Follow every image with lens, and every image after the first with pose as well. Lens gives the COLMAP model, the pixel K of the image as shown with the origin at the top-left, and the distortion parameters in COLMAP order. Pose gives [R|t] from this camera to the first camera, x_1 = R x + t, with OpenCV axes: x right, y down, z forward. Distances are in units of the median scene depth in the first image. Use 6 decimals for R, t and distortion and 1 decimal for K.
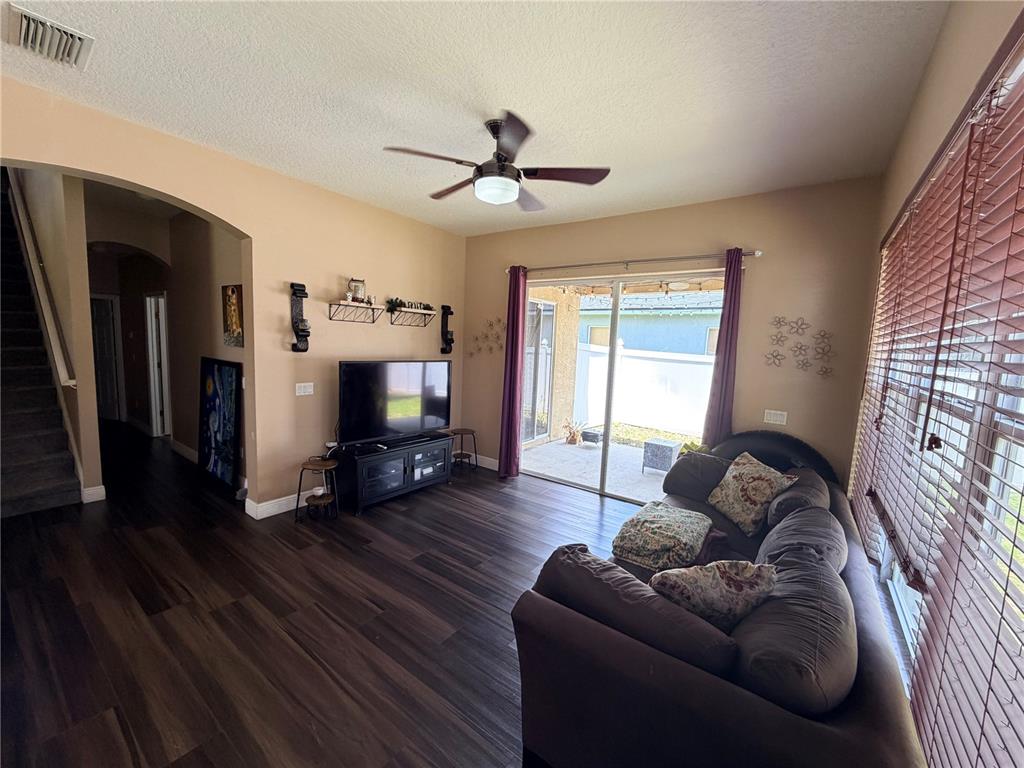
lens RADIAL K [[410.9, 0, 512.8], [0, 410.9, 385.9], [0, 0, 1]] dist [0.001064, 0.000734]
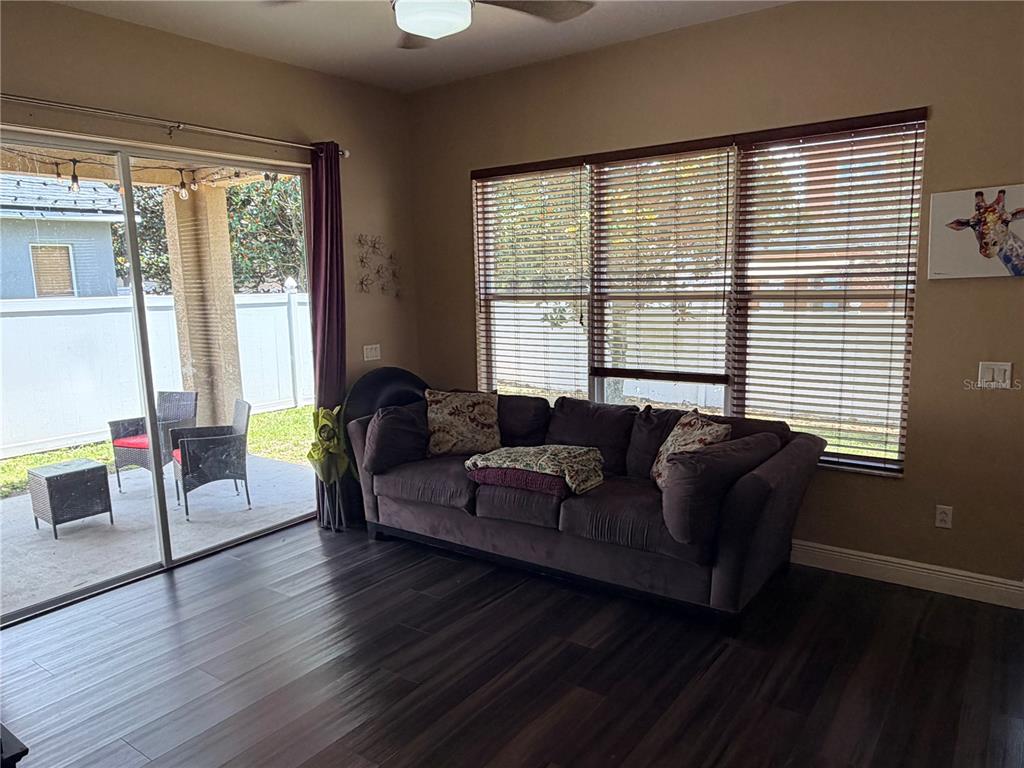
lens RADIAL K [[712.3, 0, 513.1], [0, 712.3, 383.7], [0, 0, 1]] dist [-0.006367, -0.007543]
pose [[-0.002660, -0.192928, 0.981209, -0.850879], [0.134412, 0.972240, 0.191529, -0.108009], [-0.990922, 0.132396, 0.023346, 0.702059]]
